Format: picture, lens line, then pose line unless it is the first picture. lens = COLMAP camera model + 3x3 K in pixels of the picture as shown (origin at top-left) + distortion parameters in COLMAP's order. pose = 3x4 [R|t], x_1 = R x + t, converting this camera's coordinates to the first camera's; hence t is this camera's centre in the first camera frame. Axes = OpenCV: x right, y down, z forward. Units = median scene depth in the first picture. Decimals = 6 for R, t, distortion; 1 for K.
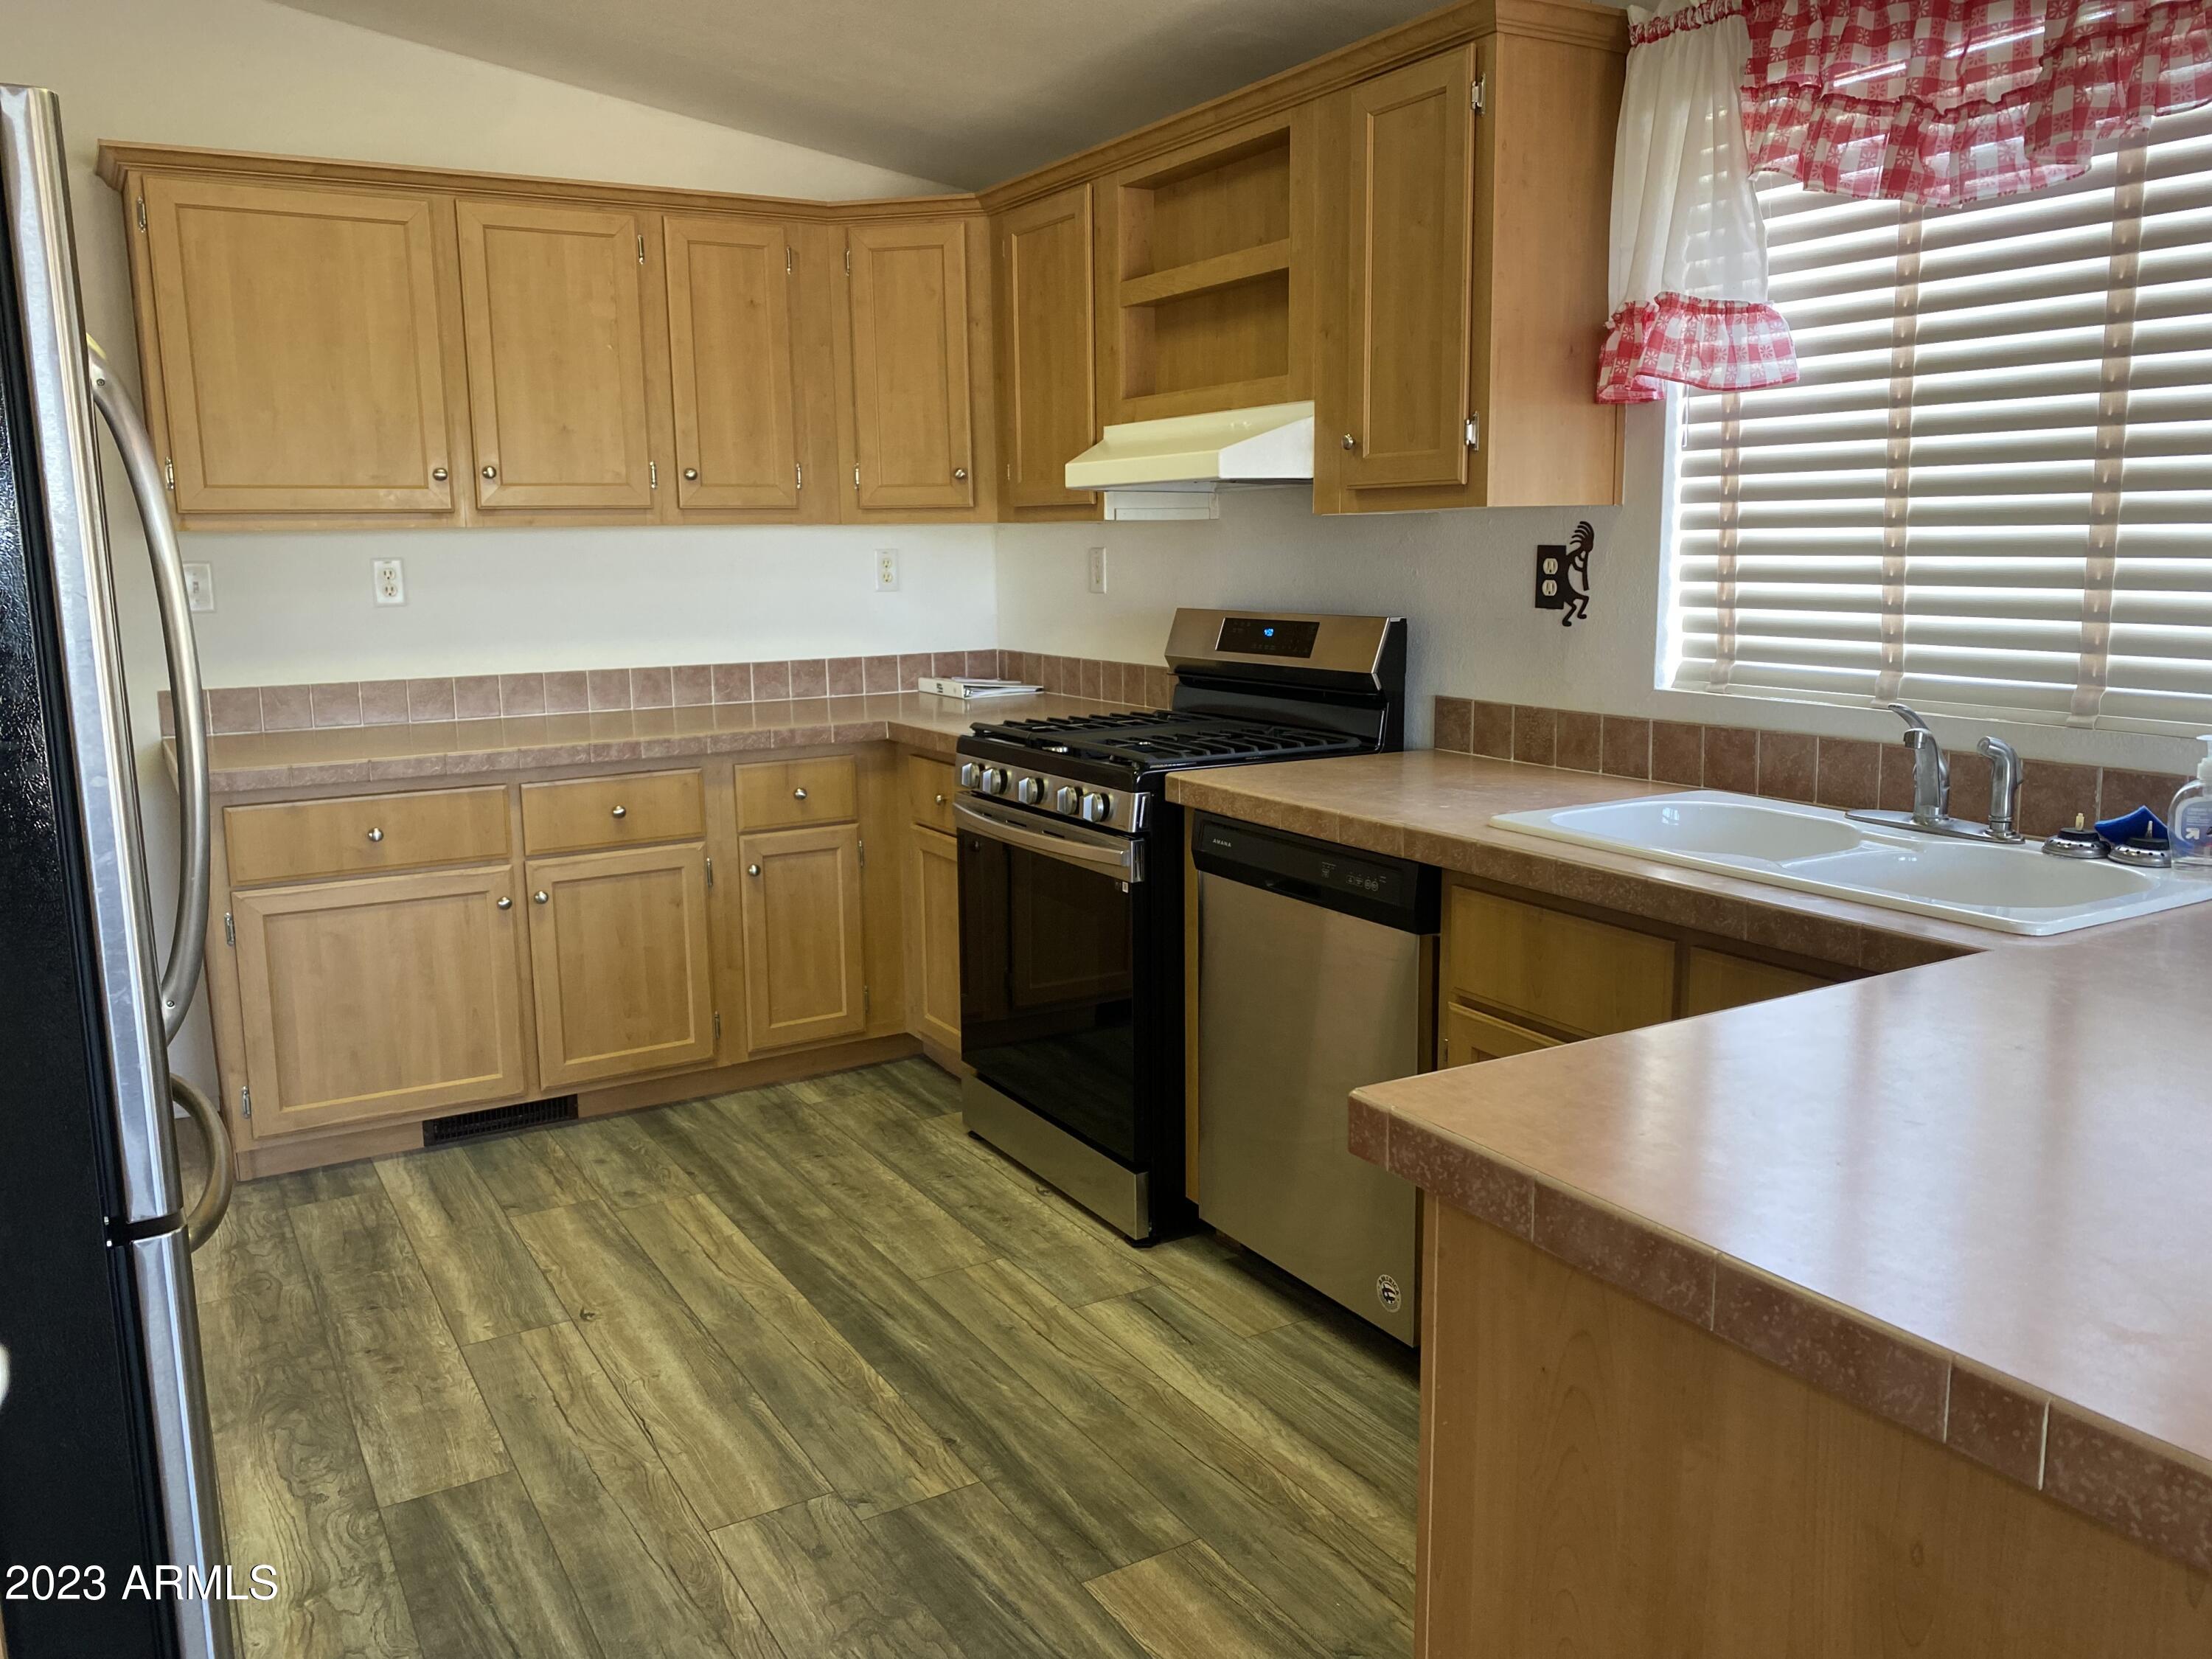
lens RADIAL K [[1643.1, 0, 1106.0], [0, 1643.1, 829.5], [0, 0, 1]] dist [0.000076, -0.065429]
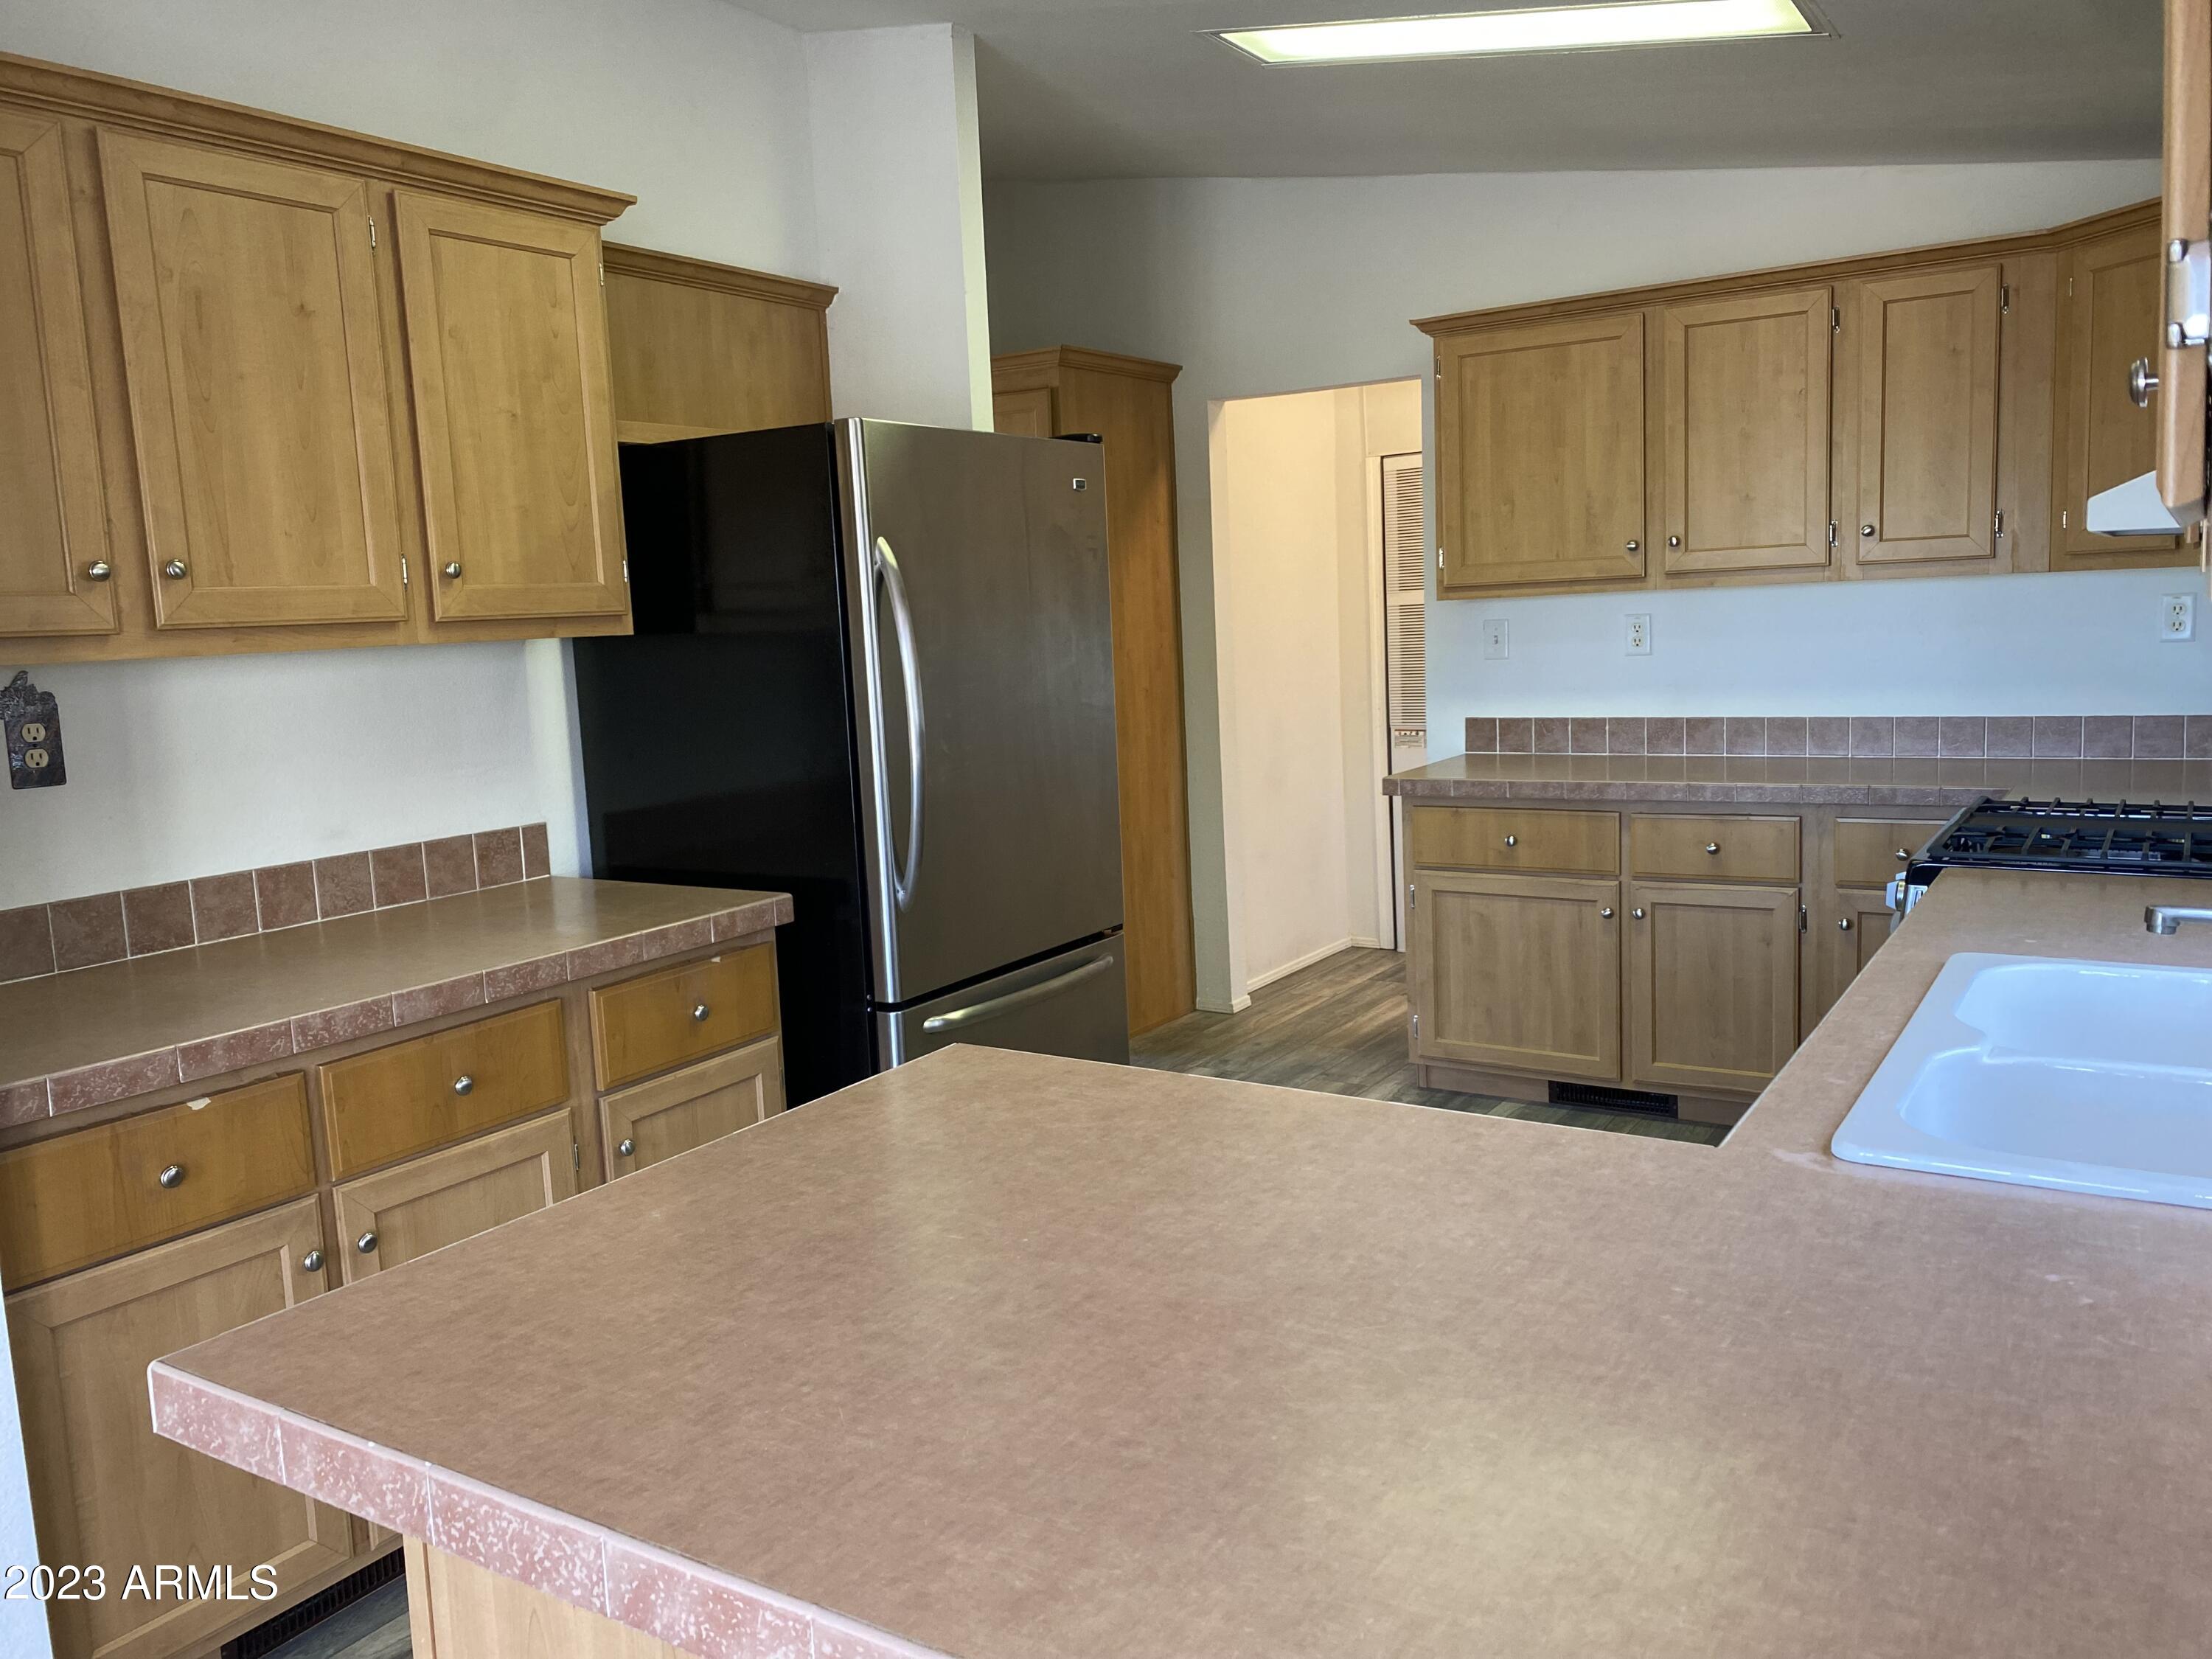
lens RADIAL K [[1643.1, 0, 1106.0], [0, 1643.1, 829.5], [0, 0, 1]] dist [0.000076, -0.065429]
pose [[0.422759, 0.110112, -0.899528, 0.516842], [-0.114619, 0.991117, 0.067455, -0.051028], [0.898964, 0.074586, 0.431625, 0.165782]]
